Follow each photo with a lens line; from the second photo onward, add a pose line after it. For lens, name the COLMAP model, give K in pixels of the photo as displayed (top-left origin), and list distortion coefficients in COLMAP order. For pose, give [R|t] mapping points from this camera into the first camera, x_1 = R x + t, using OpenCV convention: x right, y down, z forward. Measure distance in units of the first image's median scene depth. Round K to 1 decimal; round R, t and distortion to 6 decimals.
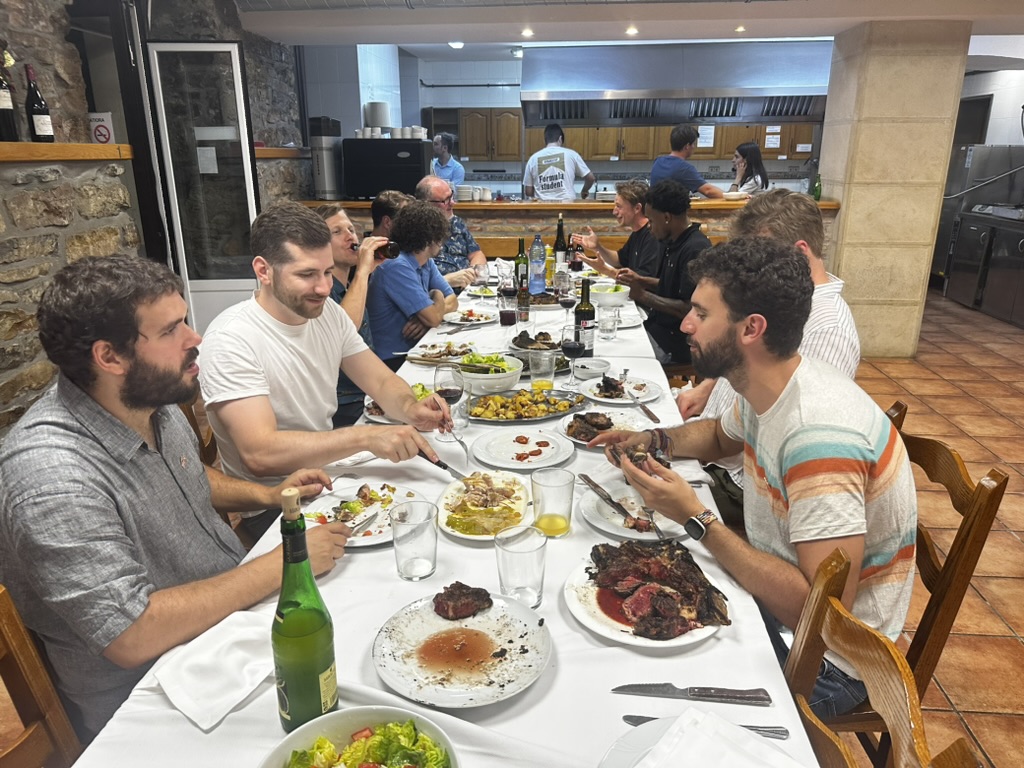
lens RADIAL K [[726.5, 0, 511.2], [0, 726.5, 383.6], [0, 0, 1]] dist [0.037934, -0.034229]
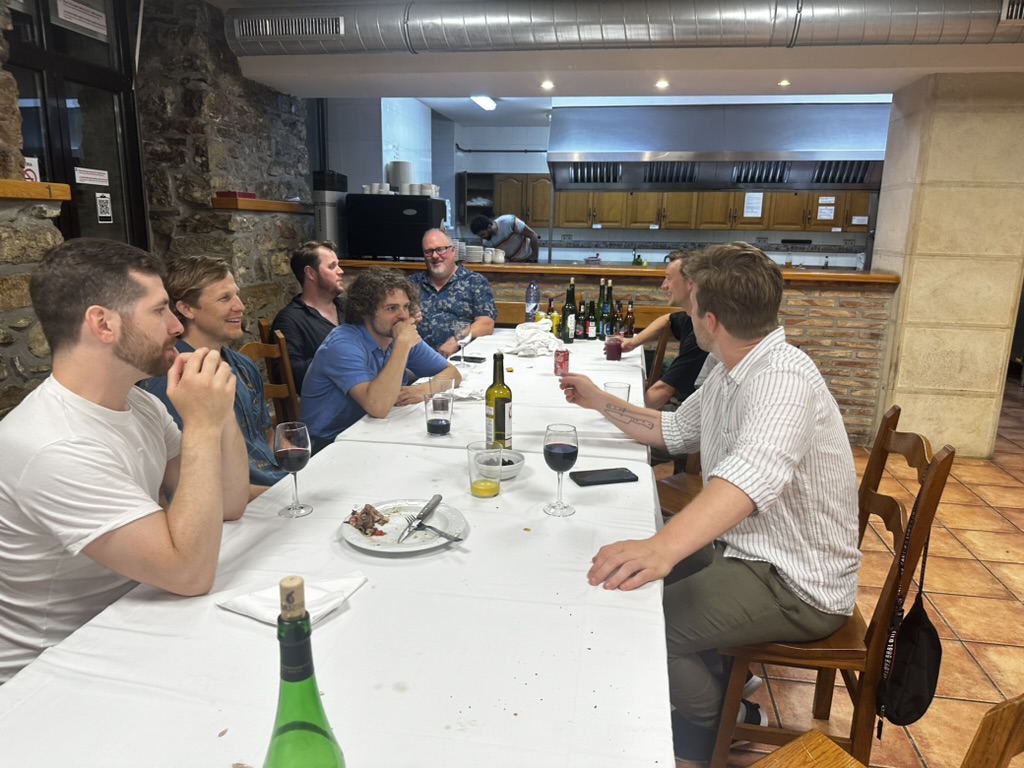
lens RADIAL K [[726.5, 0, 508.2], [0, 726.5, 386.5], [0, 0, 1]] dist [0.037934, -0.034229]
pose [[0.996558, 0.040063, -0.072574, 0.057010], [-0.046250, 0.995248, -0.085684, -0.021690], [0.068797, 0.088745, 0.993676, 0.120902]]
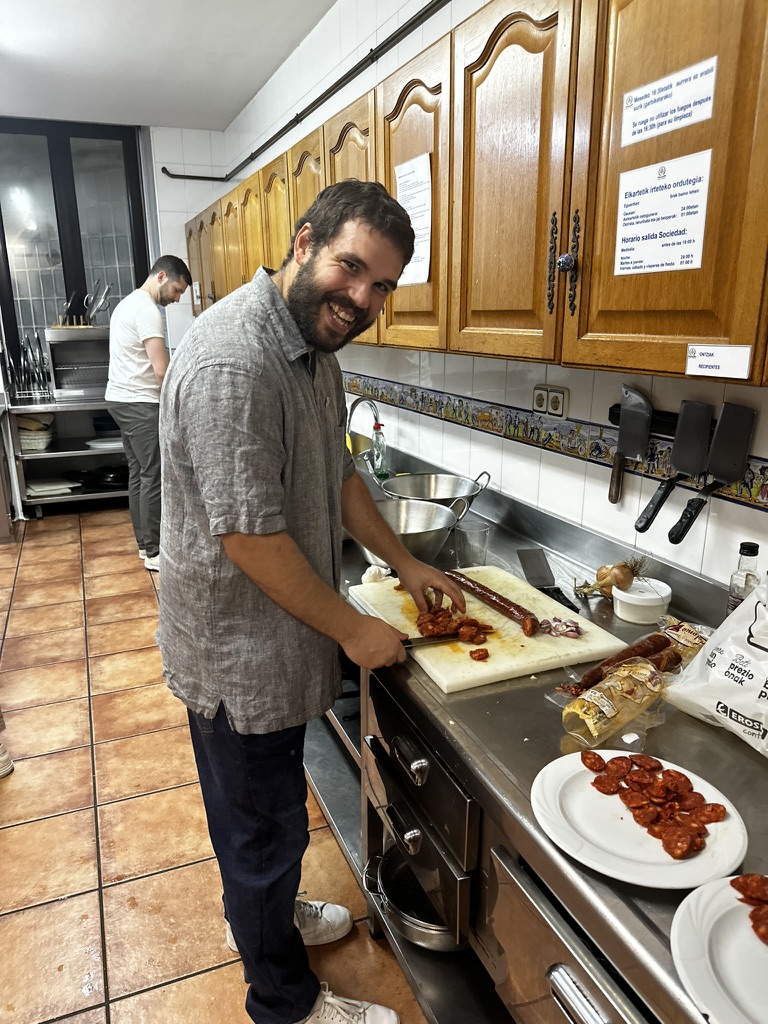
lens RADIAL K [[726.5, 0, 384.3], [0, 726.5, 517.8], [0, 0, 1]] dist [0.037934, -0.034229]
pose [[0.470639, 0.241780, -0.848553, 0.857497], [-0.260305, 0.956965, 0.128296, -0.558973], [0.843054, 0.160501, 0.513321, 1.758951]]
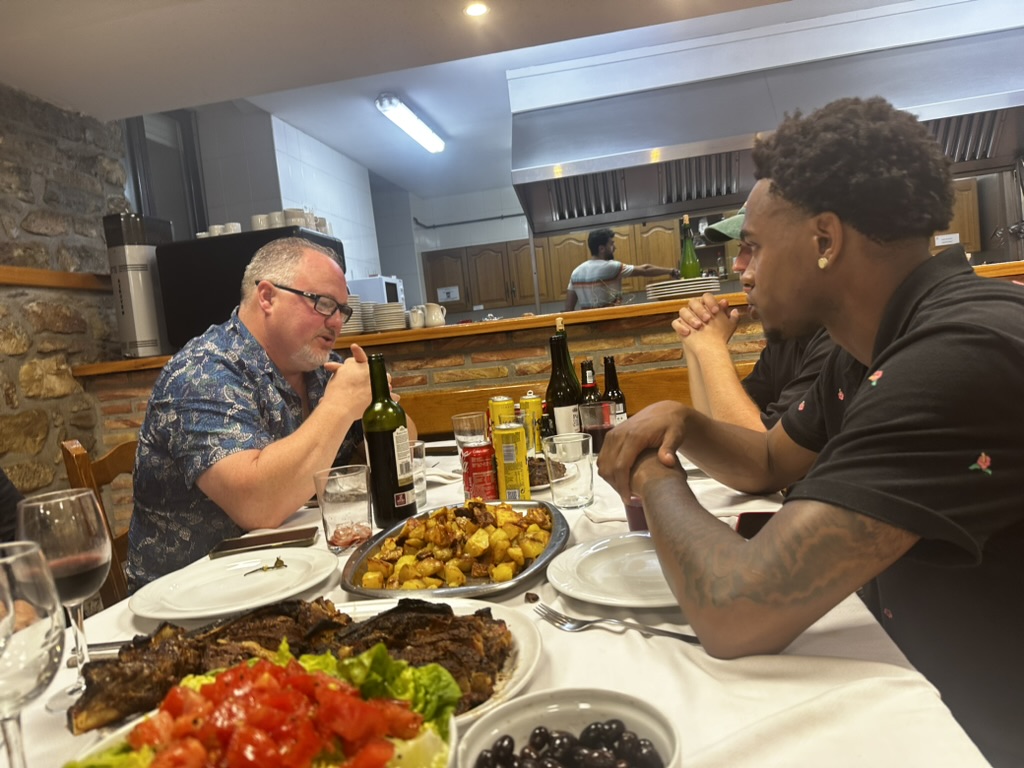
lens RADIAL K [[726.5, 0, 508.7], [0, 726.5, 380.1], [0, 0, 1]] dist [0.037934, -0.034229]
pose [[0.989818, -0.100655, -0.100642, 0.074153], [0.073680, 0.967284, -0.242761, -0.096581], [0.121785, 0.232874, 0.964851, 0.581510]]
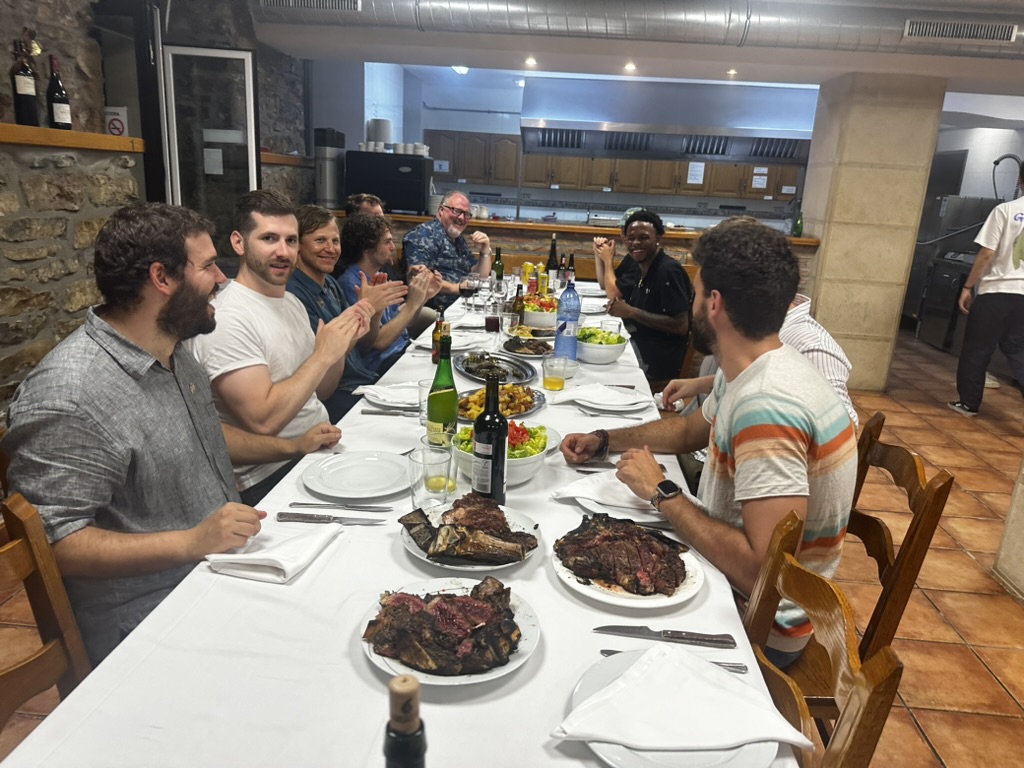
lens RADIAL K [[726.5, 0, 518.9], [0, 726.5, 377.3], [0, 0, 1]] dist [0.037934, -0.034229]
pose [[0.998097, 0.052786, 0.031863, -0.004332], [-0.051311, 0.997648, -0.045452, 0.019530], [-0.034188, 0.043731, 0.998458, -0.023649]]
